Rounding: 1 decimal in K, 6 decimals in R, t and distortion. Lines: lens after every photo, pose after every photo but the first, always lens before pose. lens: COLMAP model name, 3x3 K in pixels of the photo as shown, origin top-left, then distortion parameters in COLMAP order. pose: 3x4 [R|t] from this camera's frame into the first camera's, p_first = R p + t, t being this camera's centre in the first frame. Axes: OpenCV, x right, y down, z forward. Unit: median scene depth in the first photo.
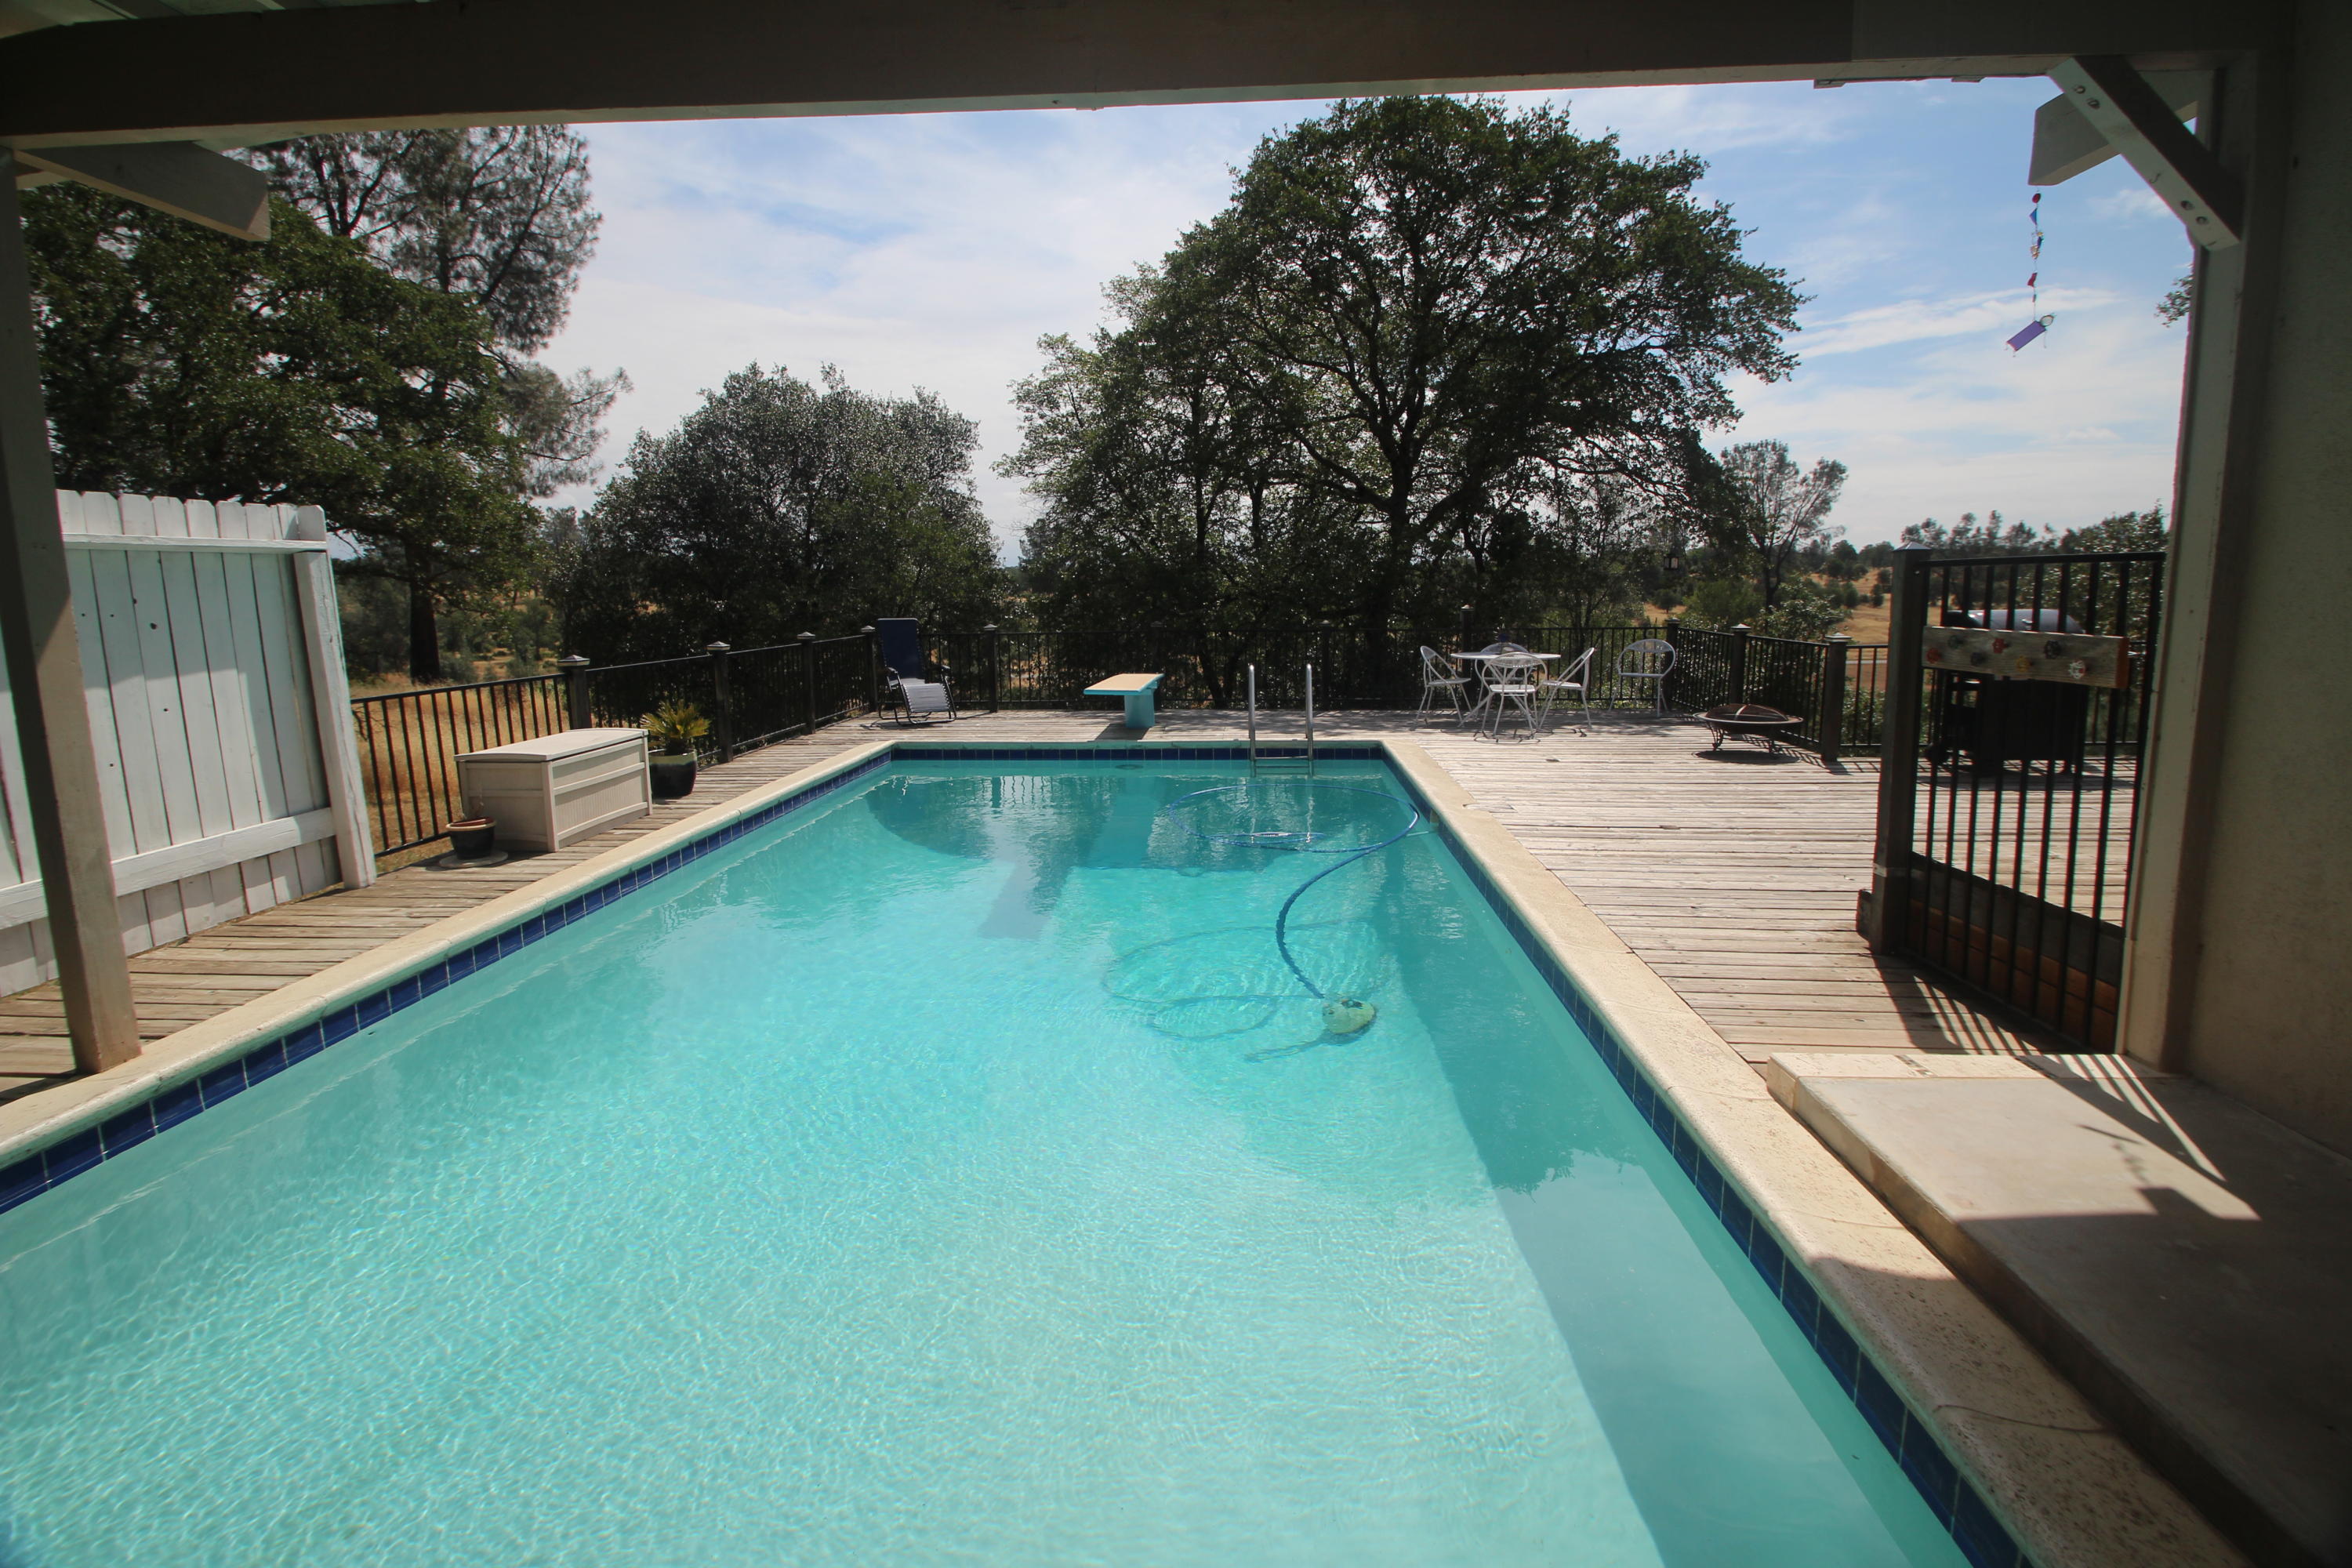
lens RADIAL K [[1105.1, 0, 1181.7], [0, 1105.1, 740.9], [0, 0, 1]] dist [0.009166, -0.011958]
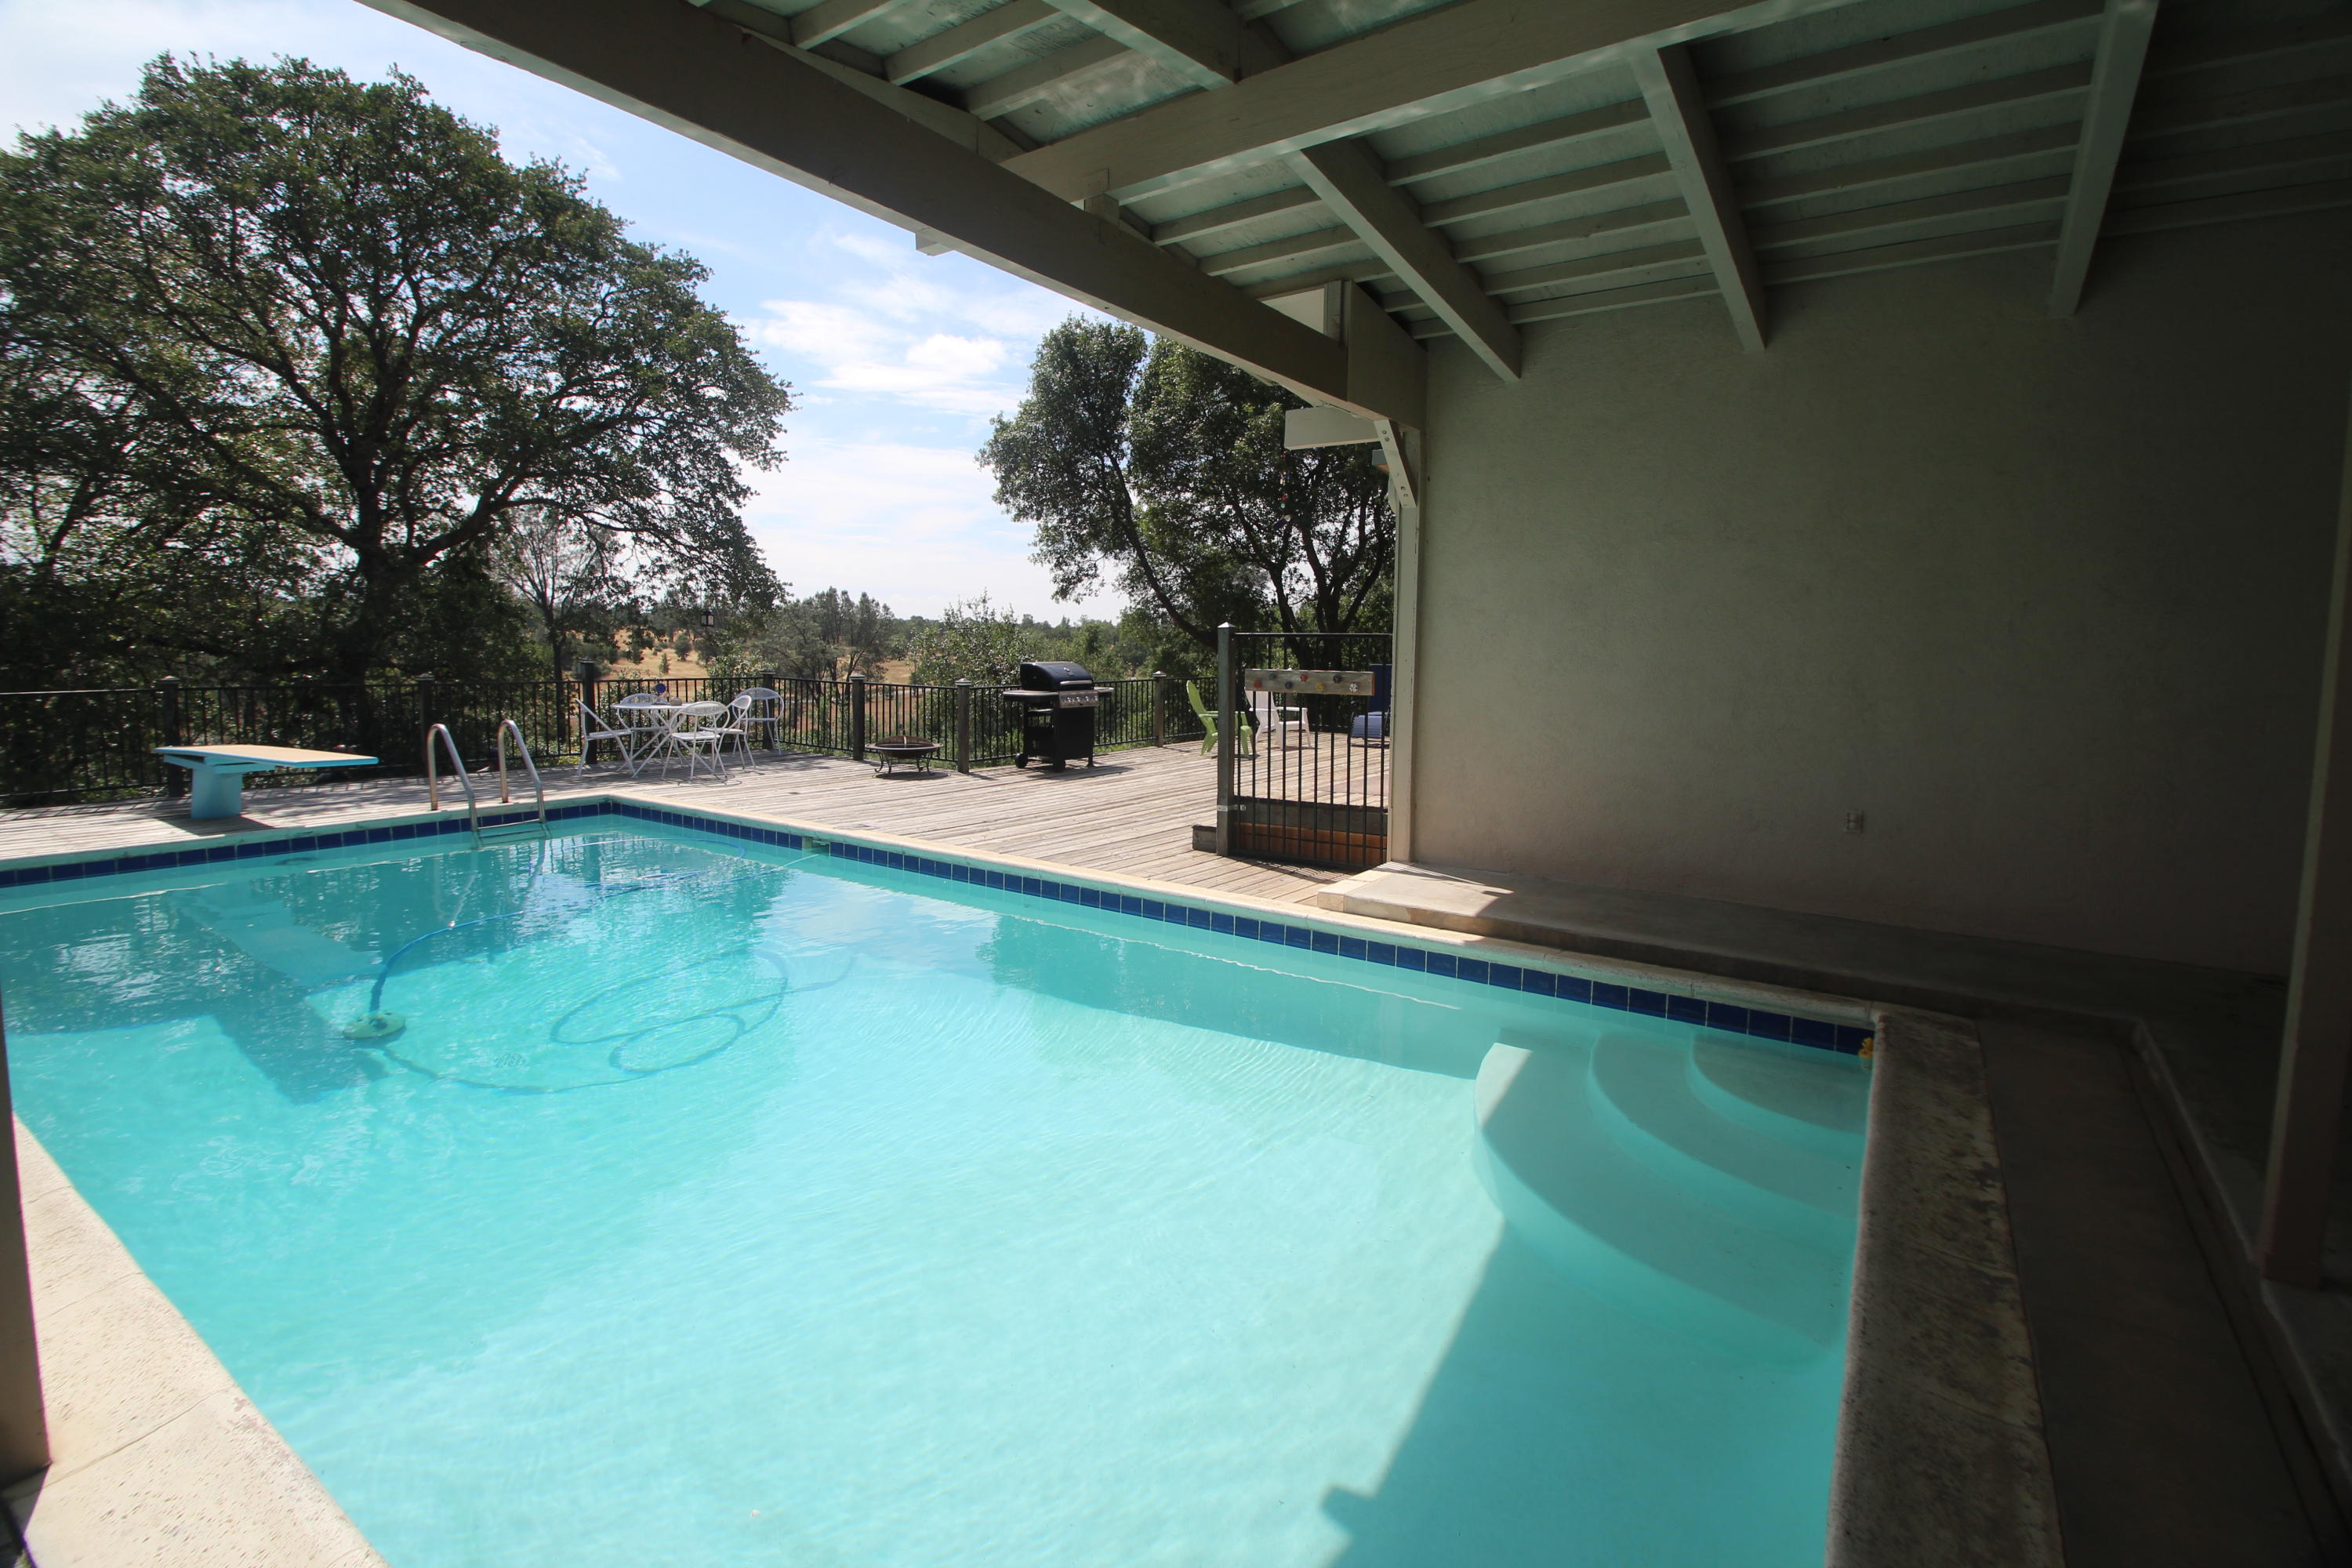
lens RADIAL K [[1105.1, 0, 1181.7], [0, 1105.1, 740.9], [0, 0, 1]] dist [0.009166, -0.011958]
pose [[0.515850, -0.059080, 0.854639, -0.394142], [0.101735, 0.994784, 0.007362, -0.004215], [-0.850617, 0.083149, 0.519170, 0.066541]]
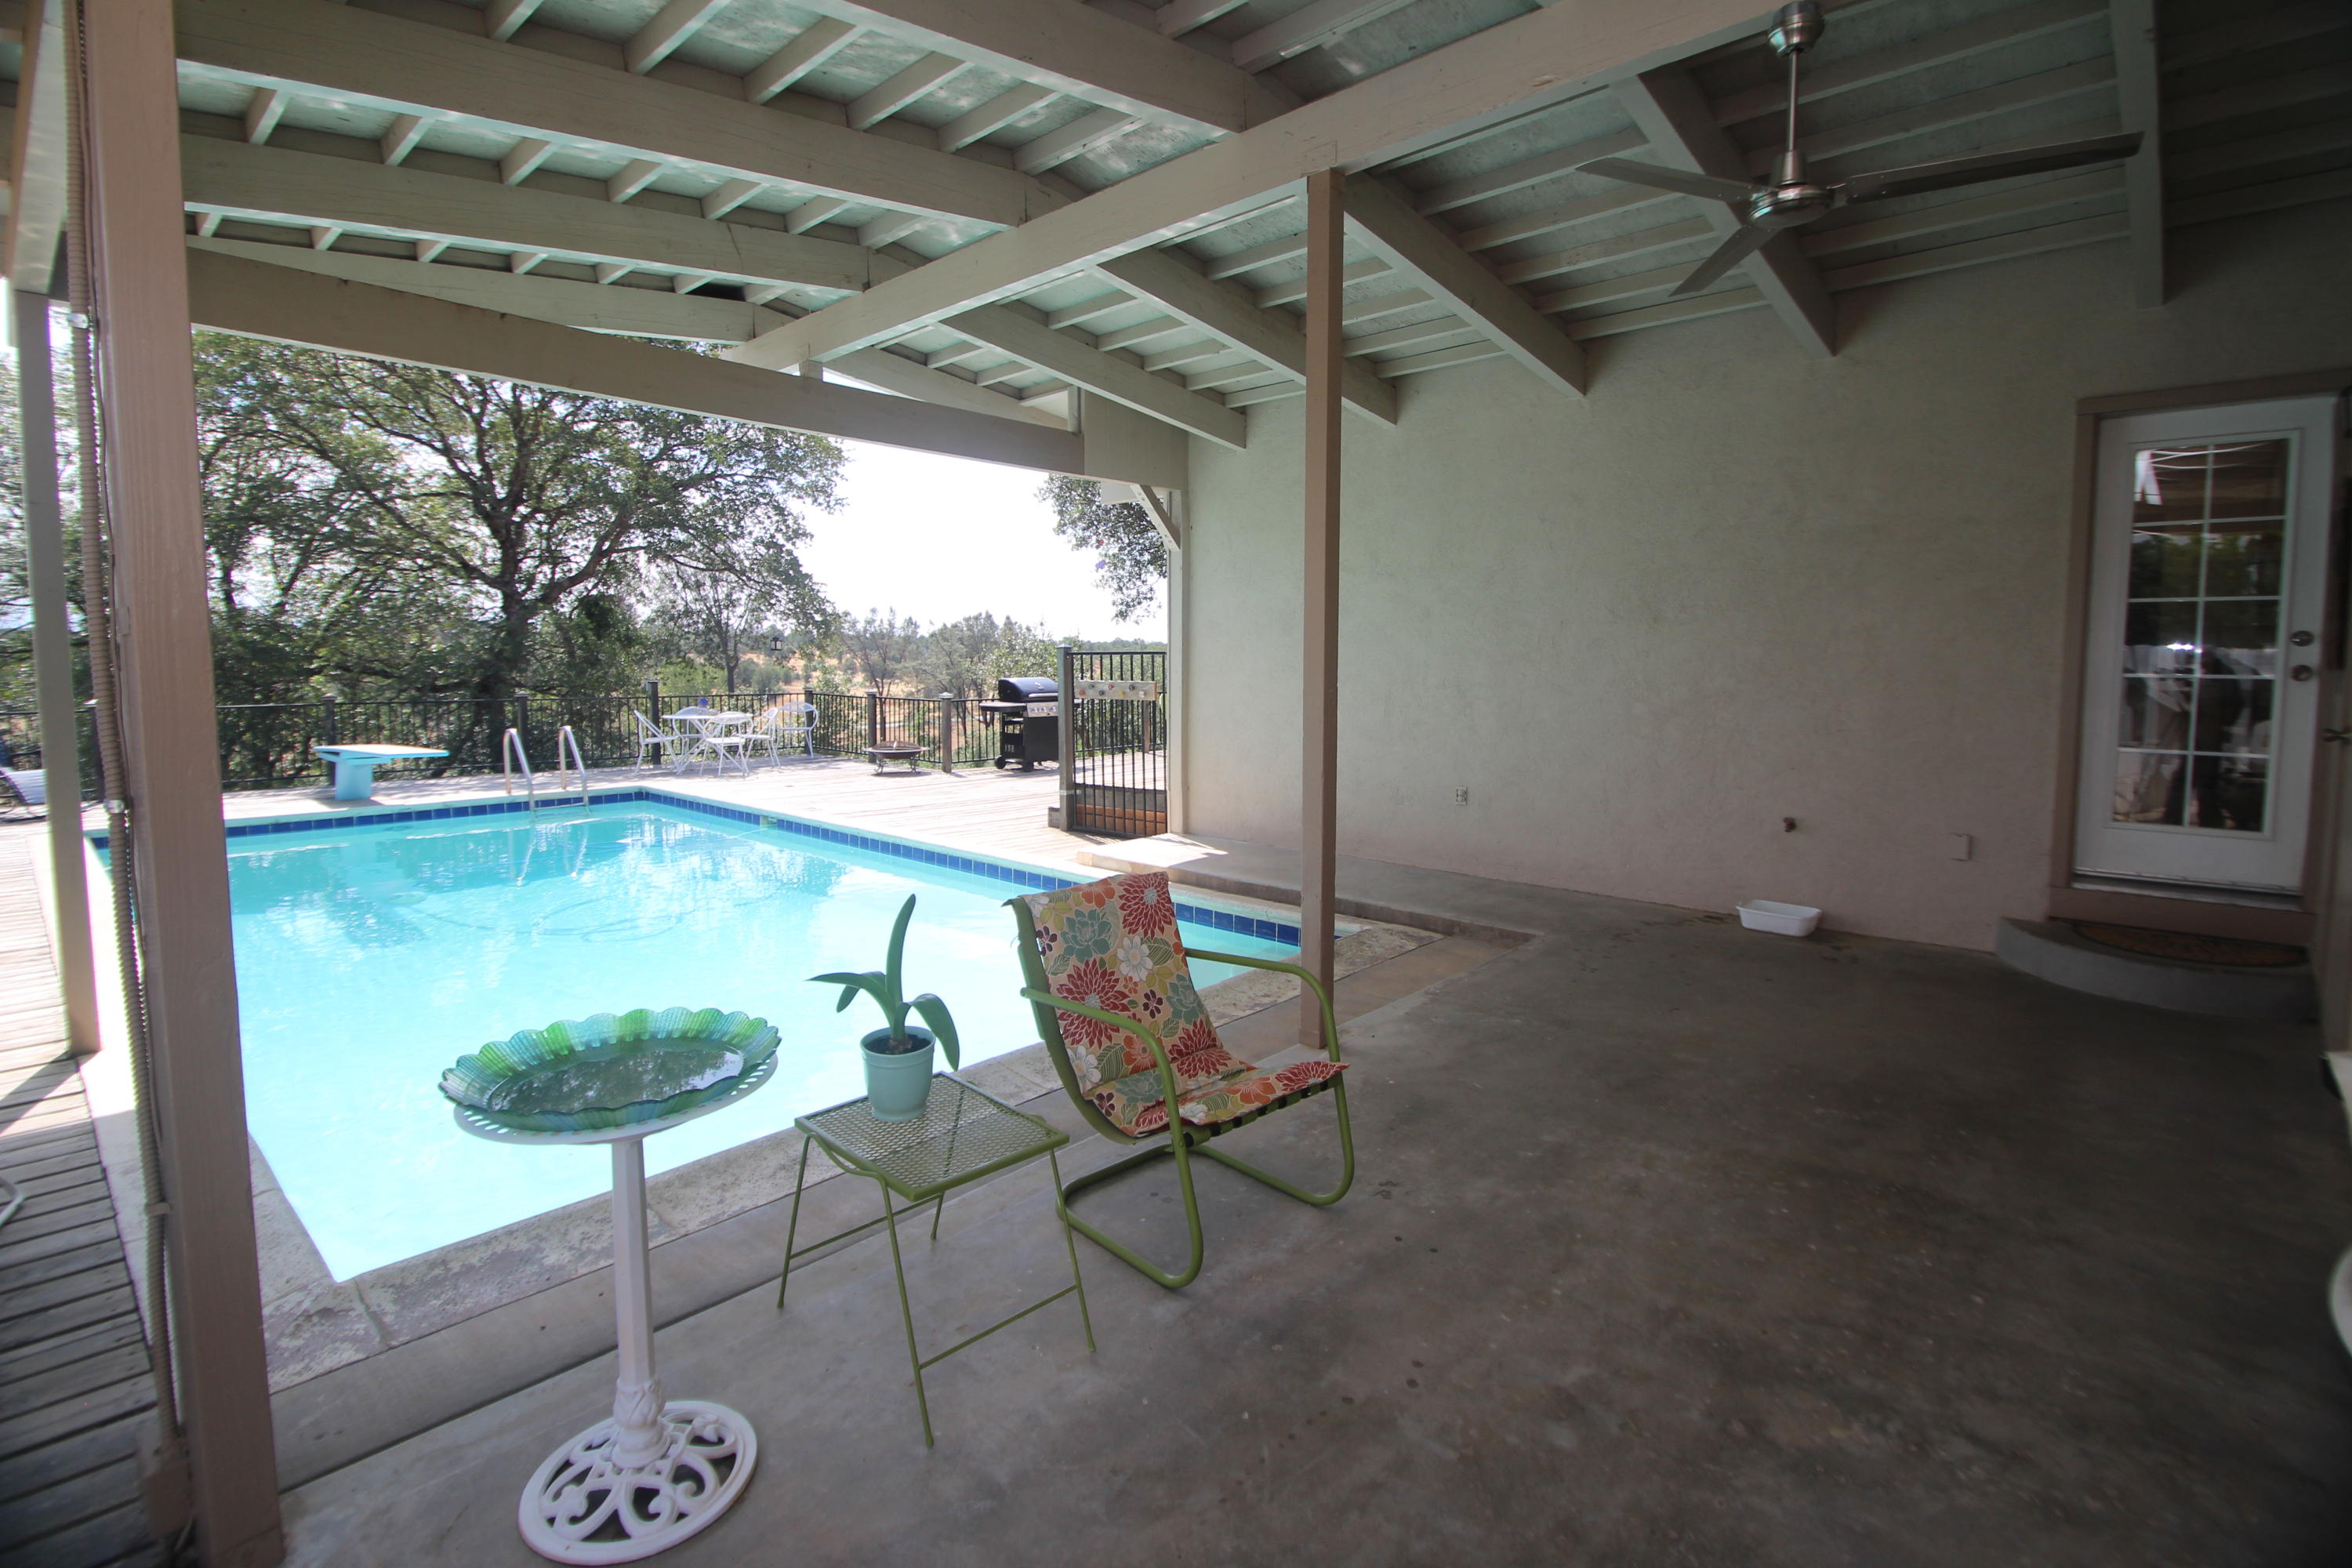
lens RADIAL K [[1096.0, 0, 1188.2], [0, 1096.0, 780.6], [0, 0, 1]] dist [0.003345, -0.000100]
pose [[0.624546, -0.074998, 0.777378, -0.396318], [0.101479, 0.994733, 0.014439, 0.038368], [-0.774367, 0.069870, 0.628868, -0.242604]]
